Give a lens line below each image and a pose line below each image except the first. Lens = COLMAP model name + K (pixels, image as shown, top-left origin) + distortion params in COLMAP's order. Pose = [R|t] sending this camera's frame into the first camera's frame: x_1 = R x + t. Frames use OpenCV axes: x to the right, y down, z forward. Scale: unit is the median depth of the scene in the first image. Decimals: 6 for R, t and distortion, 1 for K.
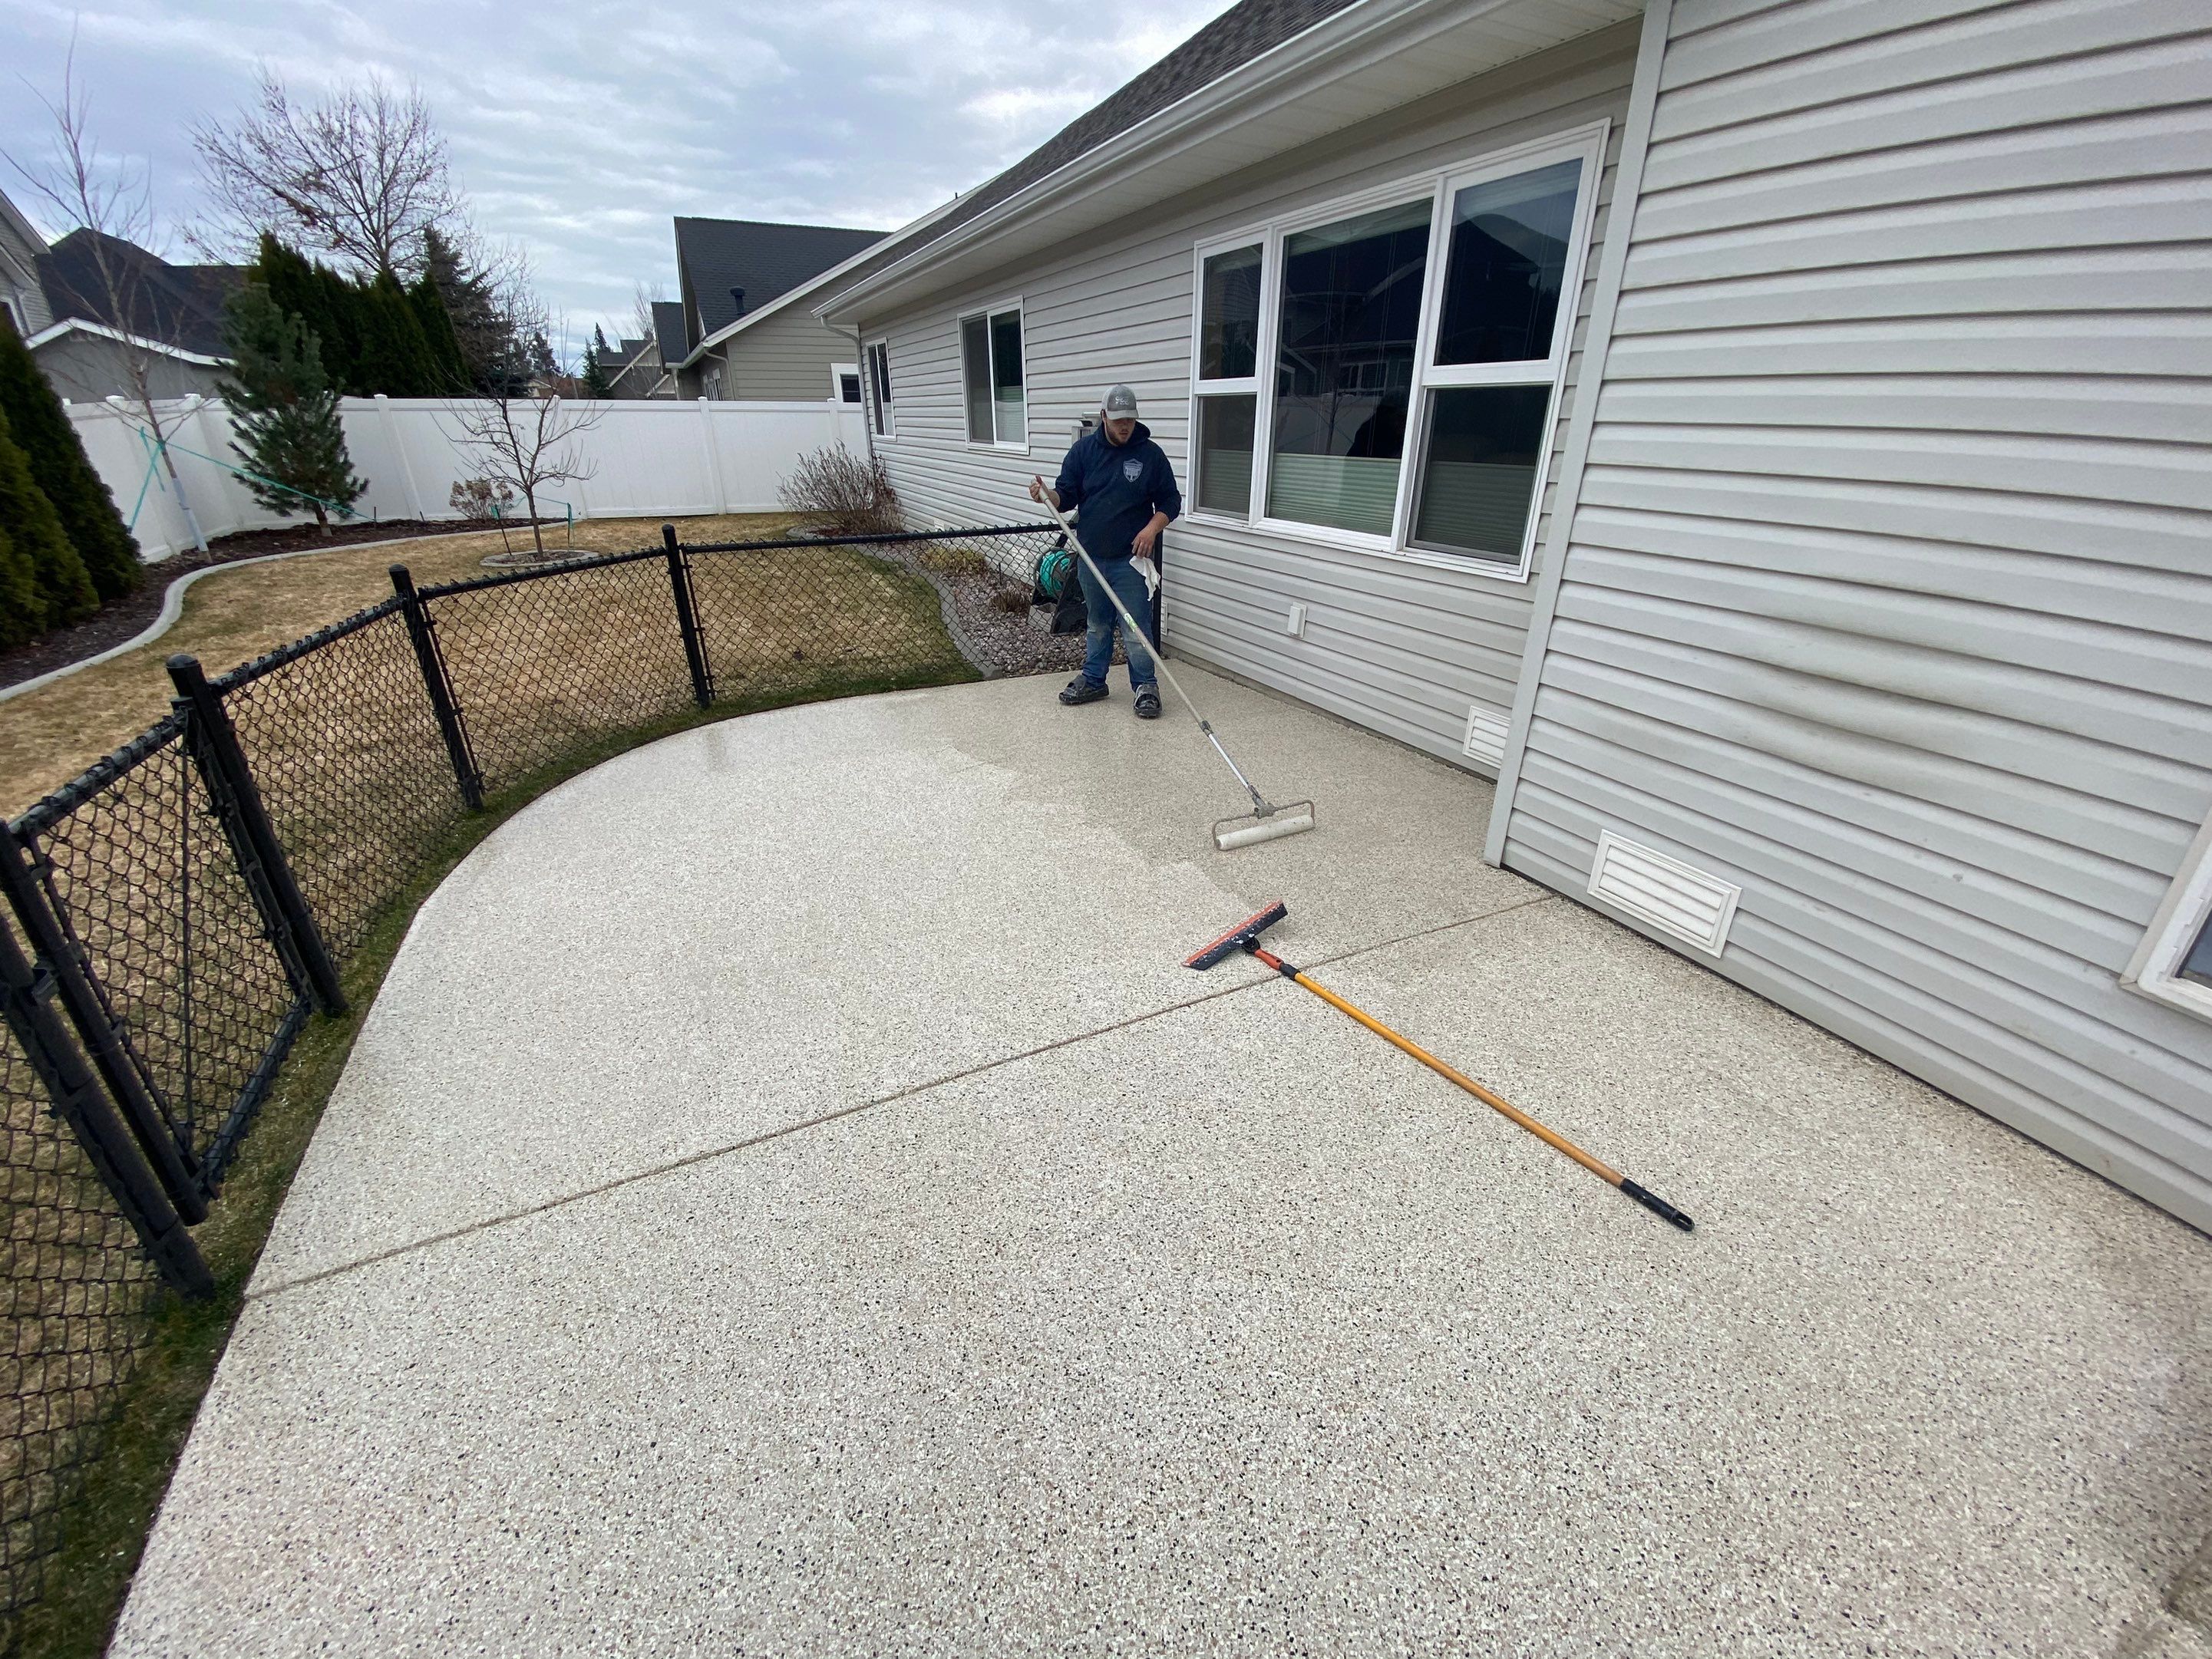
lens RADIAL K [[892.2, 0, 1106.9], [0, 892.2, 834.6], [0, 0, 1]] dist [0.014757, -0.018000]
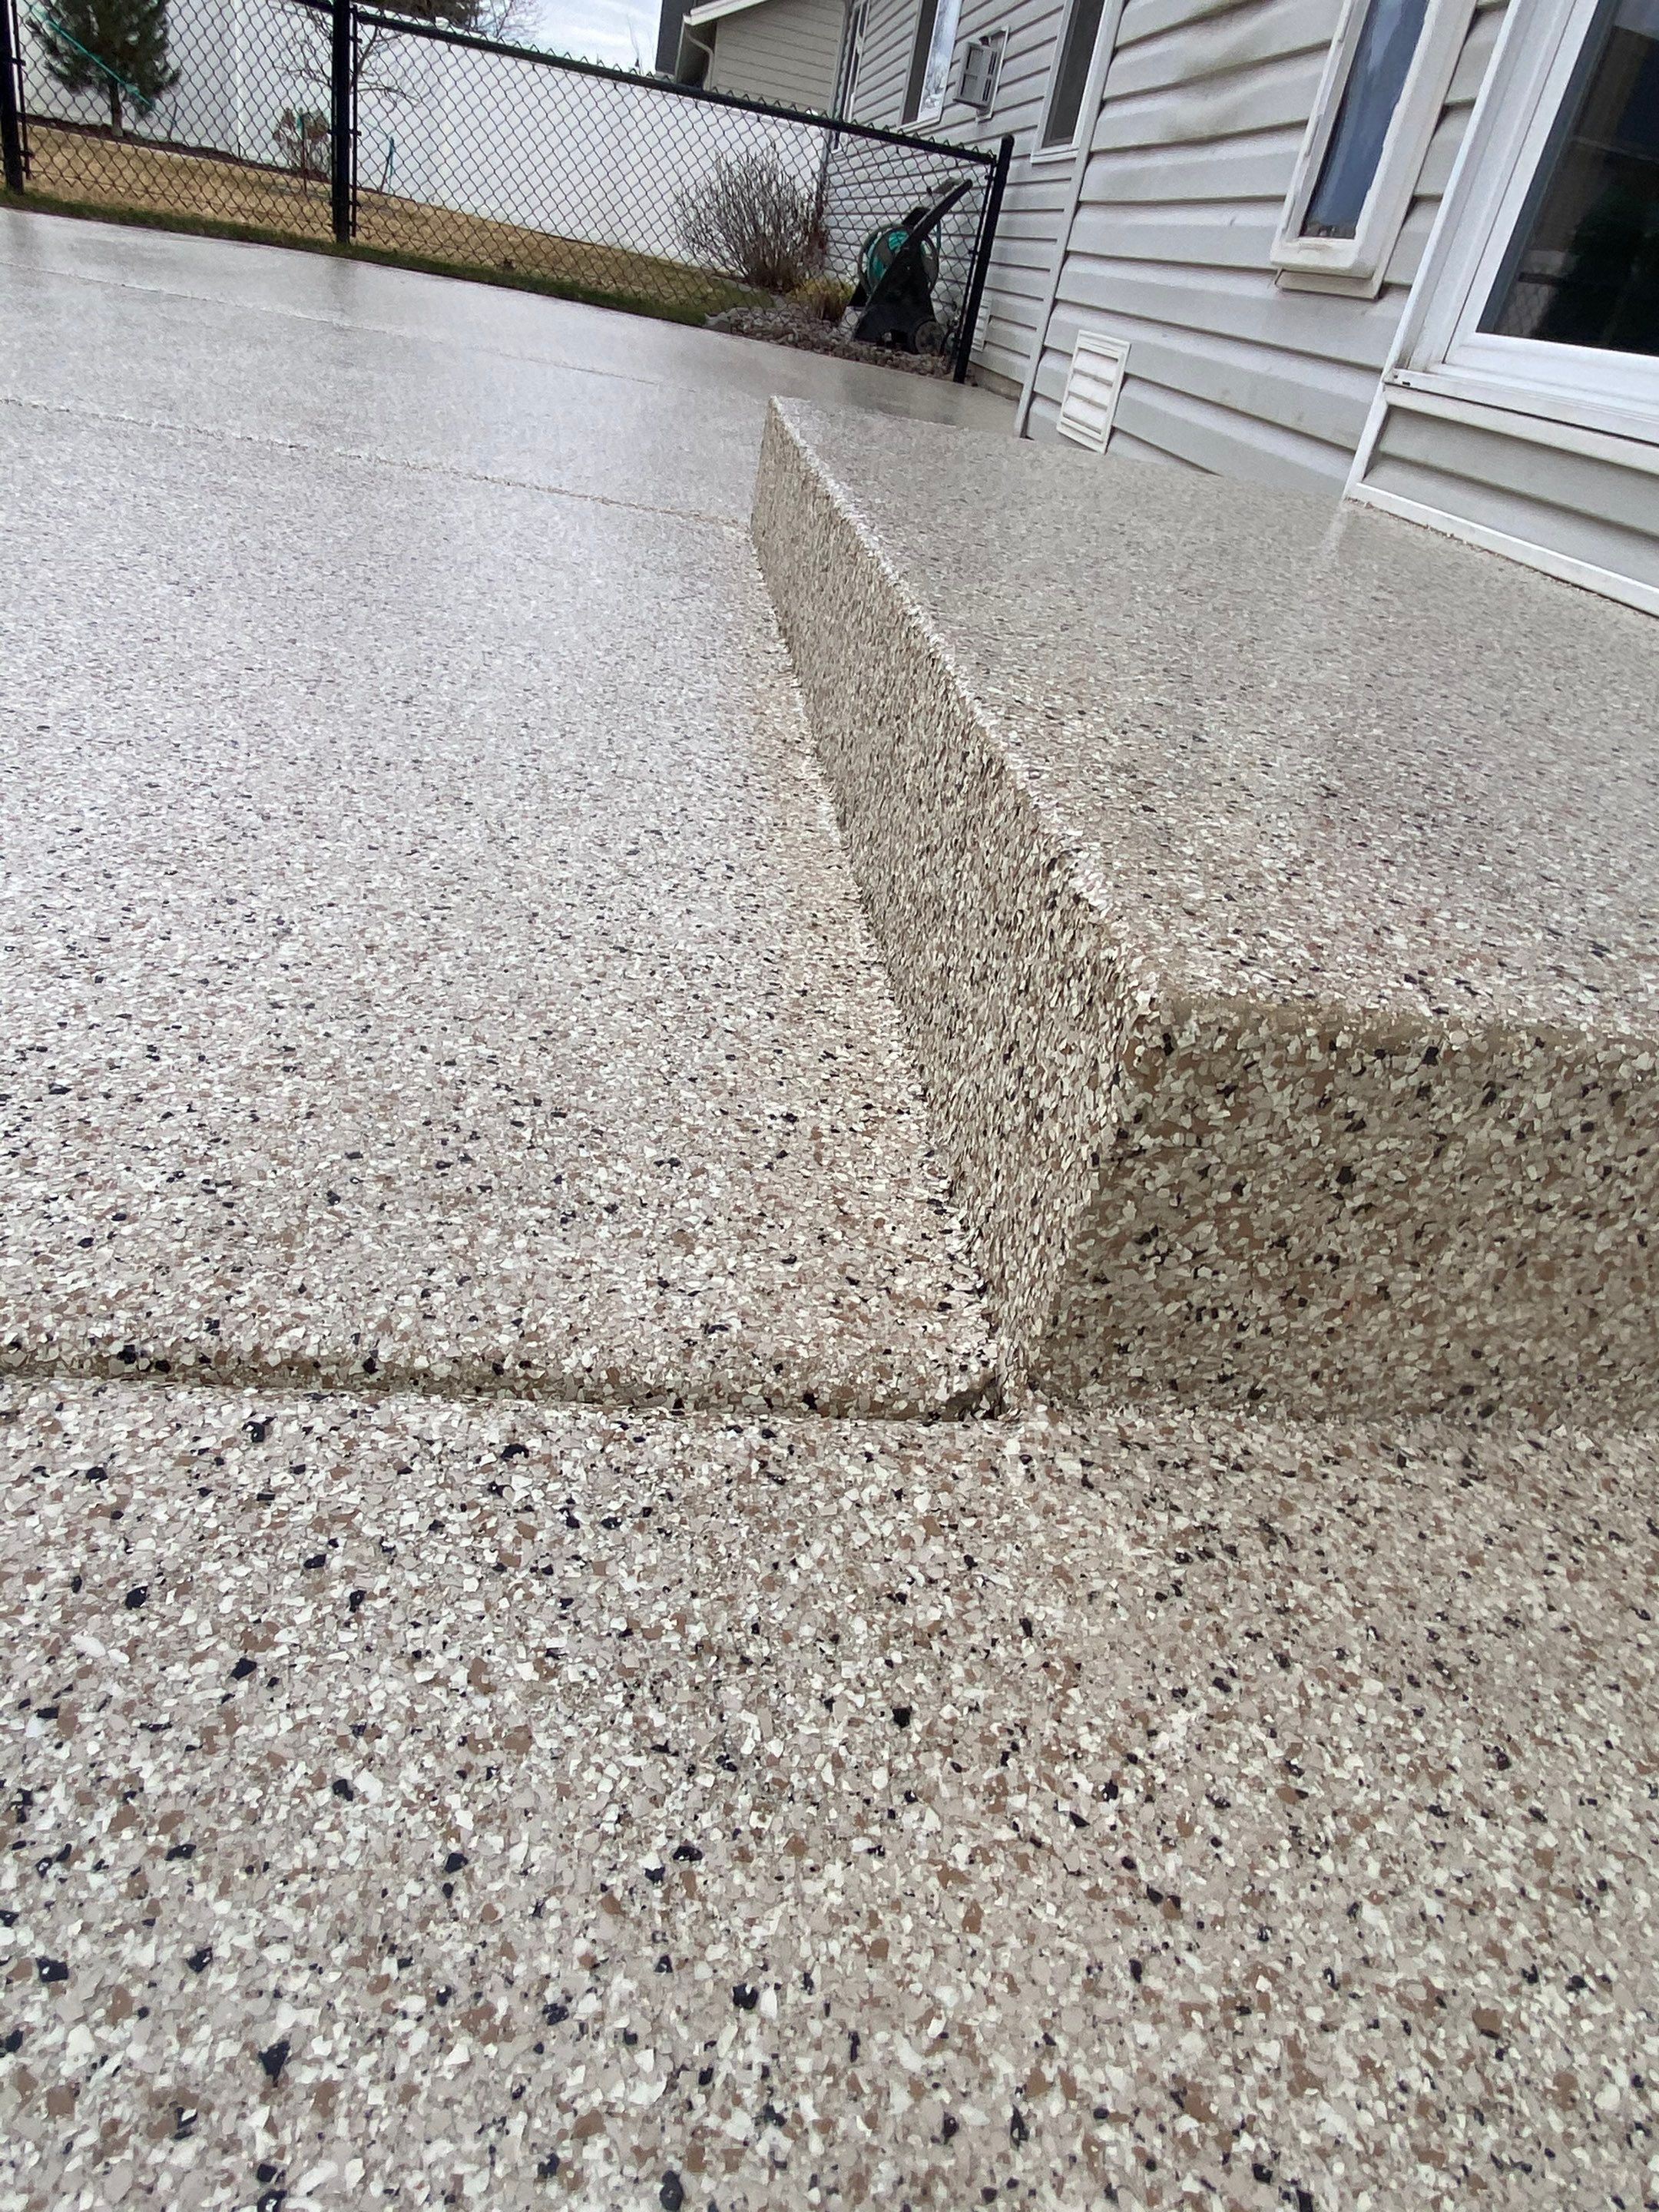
lens RADIAL K [[1373.0, 0, 841.1], [0, 1373.0, 1087.2], [0, 0, 1]] dist [0.090056, -0.096473]
pose [[0.929351, 0.319649, -0.184745, 0.185926], [-0.306933, 0.947023, 0.094546, 0.134746], [0.205180, -0.031162, 0.978228, -0.065666]]
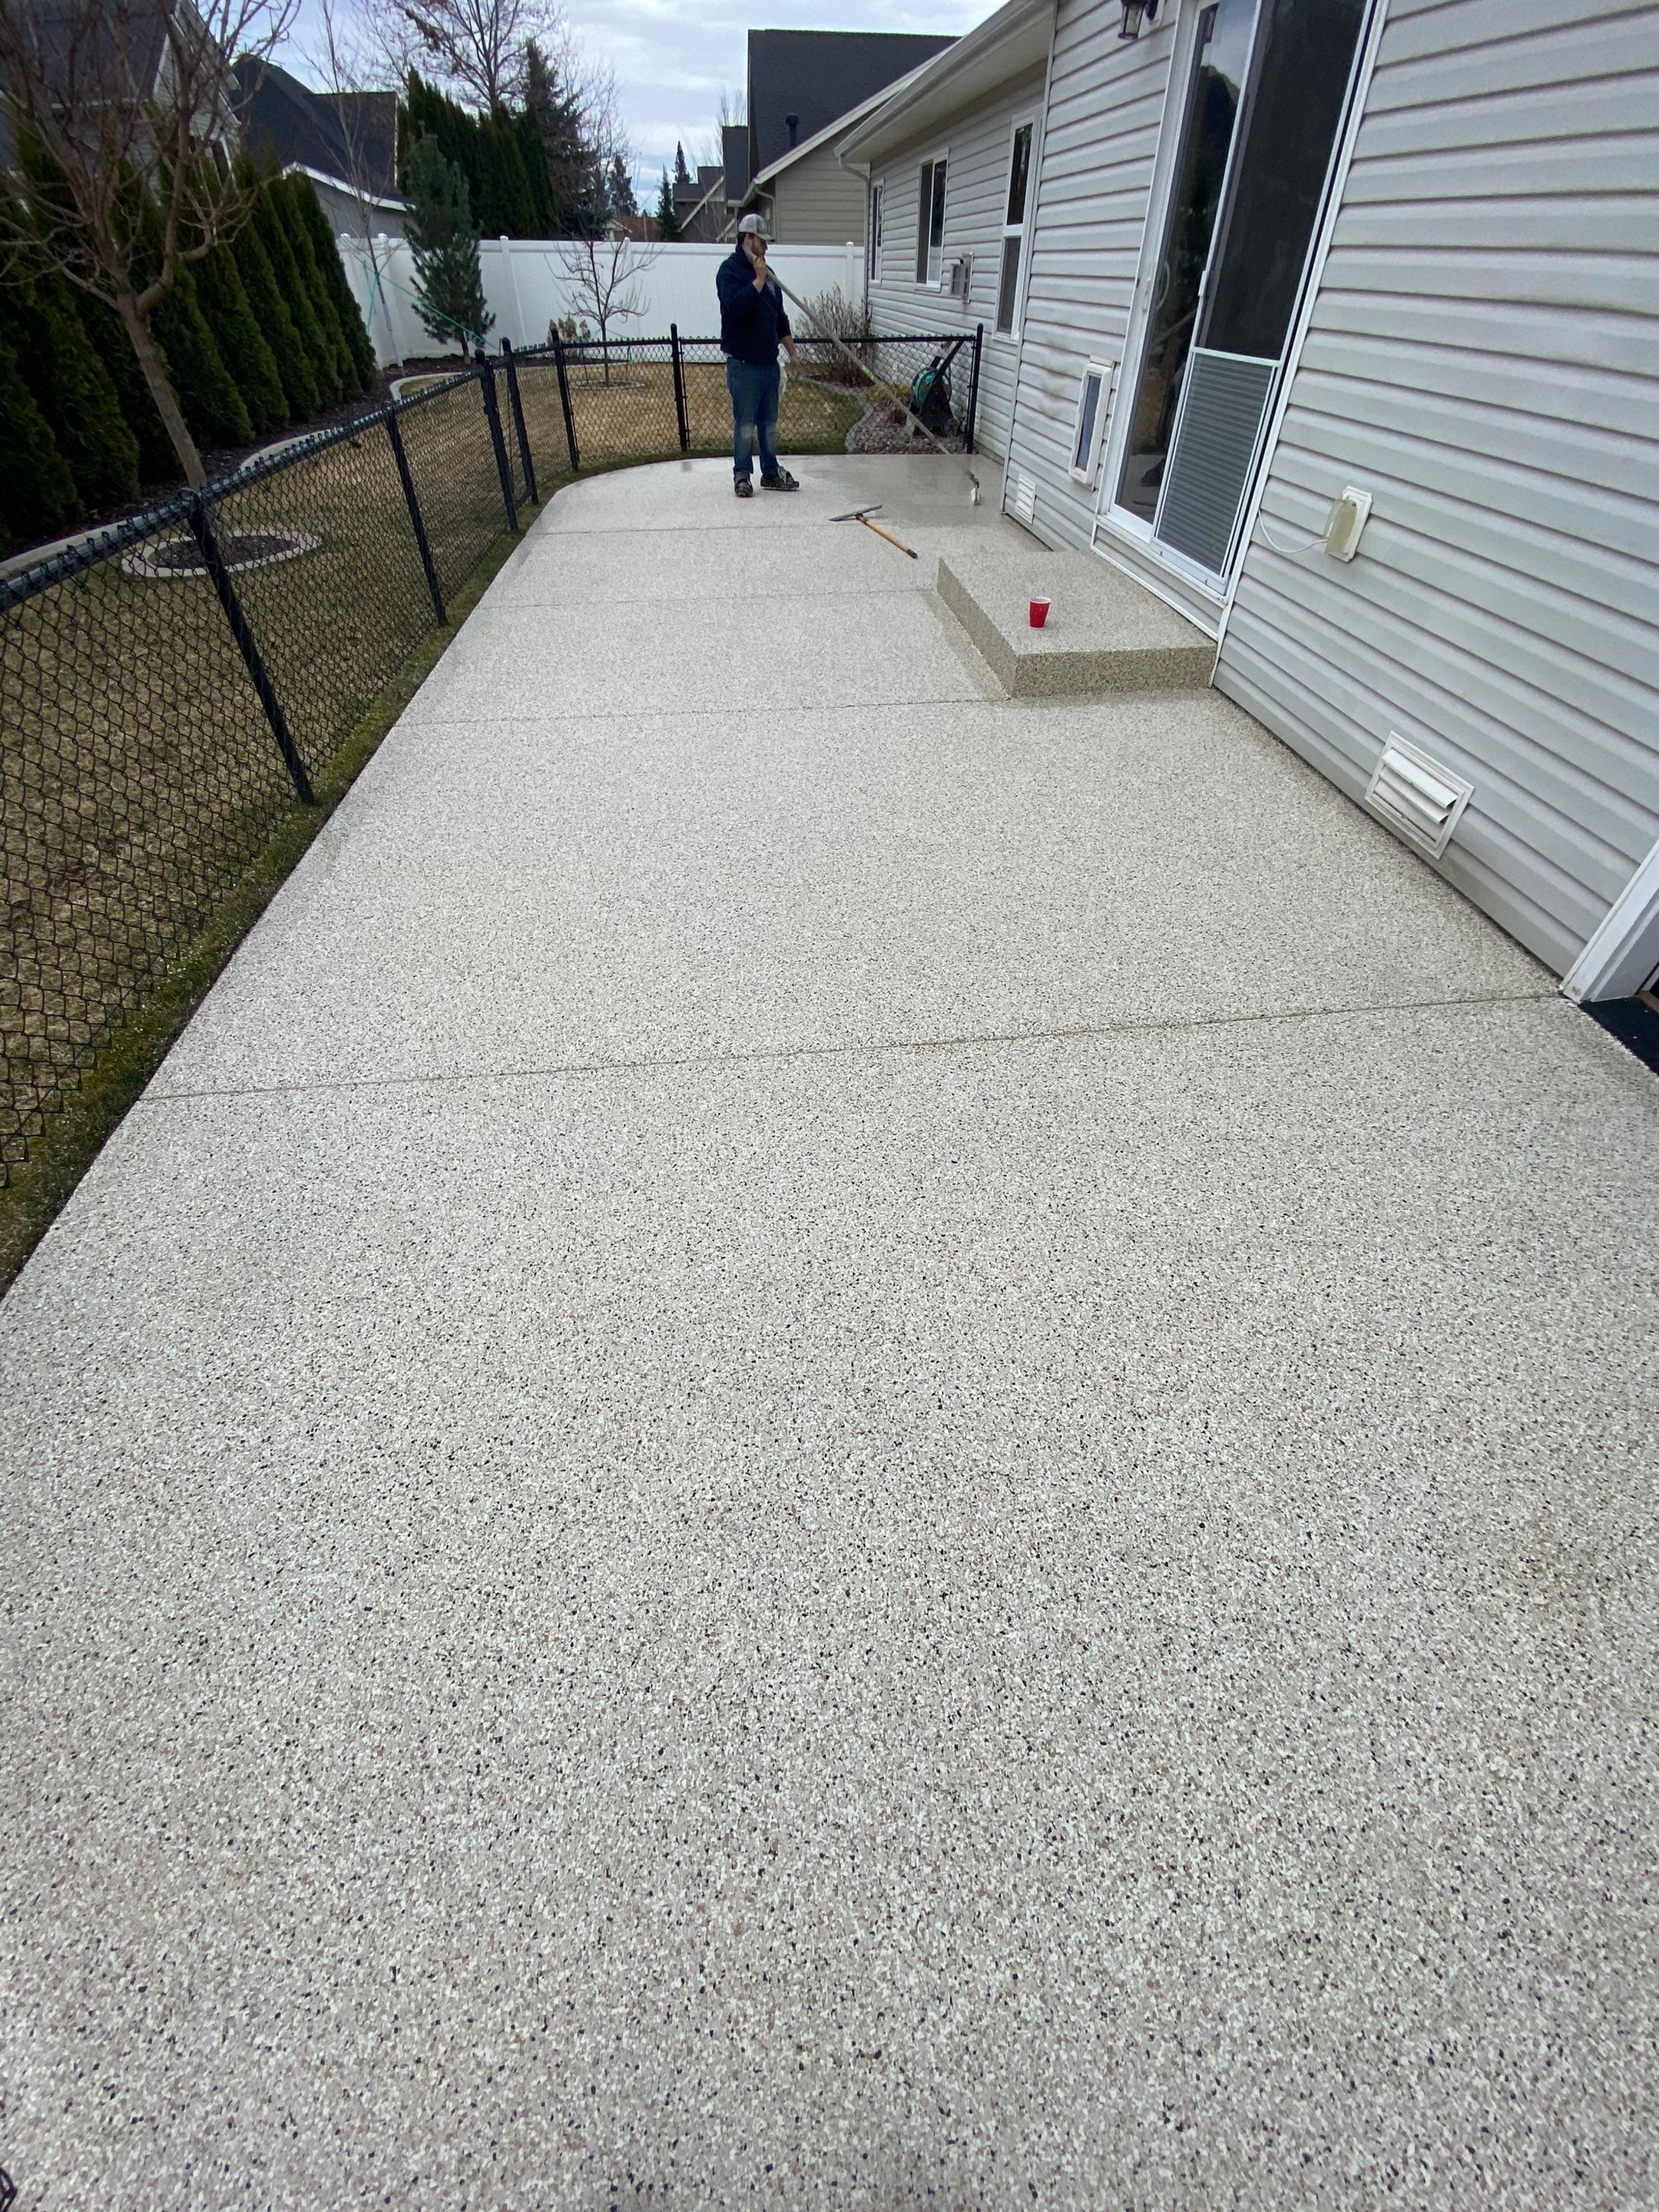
lens RADIAL K [[892.4, 0, 831.1], [0, 892.4, 1100.0], [0, 0, 1]] dist [0.014757, -0.018000]
pose [[0.941360, 0.236765, -0.240383, 0.237282], [-0.151782, 0.933451, 0.325010, 0.187249], [0.301337, -0.269465, 0.914650, -0.377192]]
